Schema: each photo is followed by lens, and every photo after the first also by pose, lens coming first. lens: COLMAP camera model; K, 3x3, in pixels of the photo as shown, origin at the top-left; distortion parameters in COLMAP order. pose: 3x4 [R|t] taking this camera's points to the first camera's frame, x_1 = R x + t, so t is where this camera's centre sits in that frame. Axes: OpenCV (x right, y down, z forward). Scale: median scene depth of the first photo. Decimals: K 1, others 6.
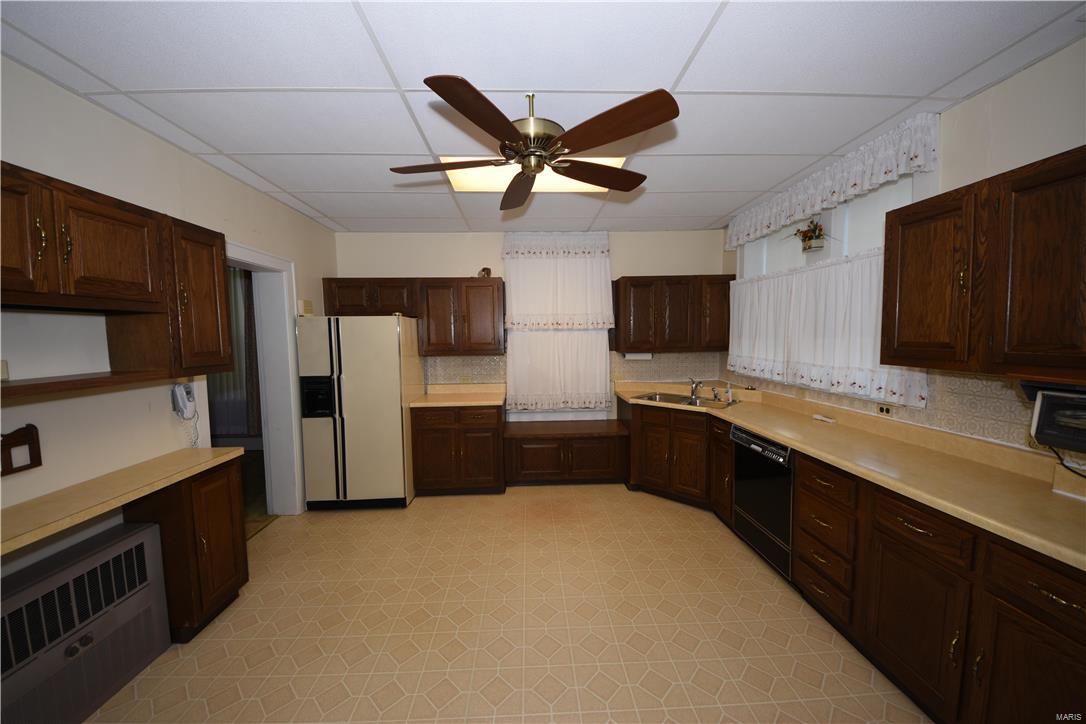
lens RADIAL K [[385.0, 0, 543.0], [0, 385.0, 362.0], [0, 0, 1]] dist [0.000978, -0.012794]
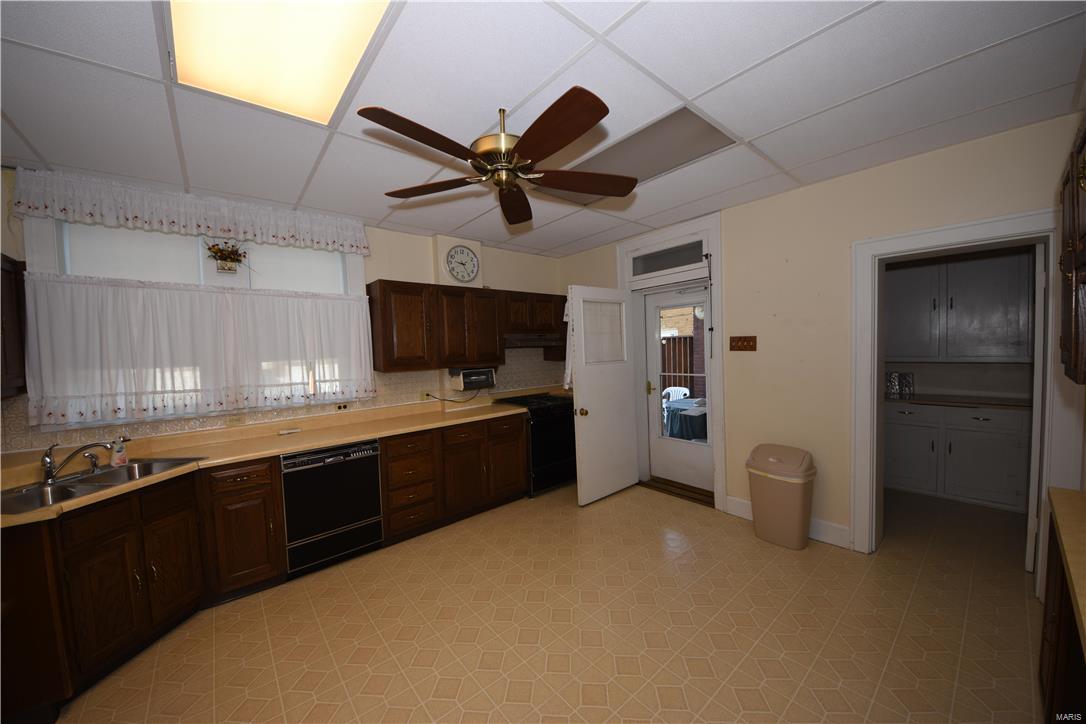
lens RADIAL K [[385.0, 0, 543.0], [0, 385.0, 362.0], [0, 0, 1]] dist [0.000978, -0.012794]
pose [[-0.614018, 0.000771, 0.789292, -0.710605], [0.093855, 0.992976, 0.072043, -0.075922], [-0.783692, 0.118315, -0.609778, 1.271456]]
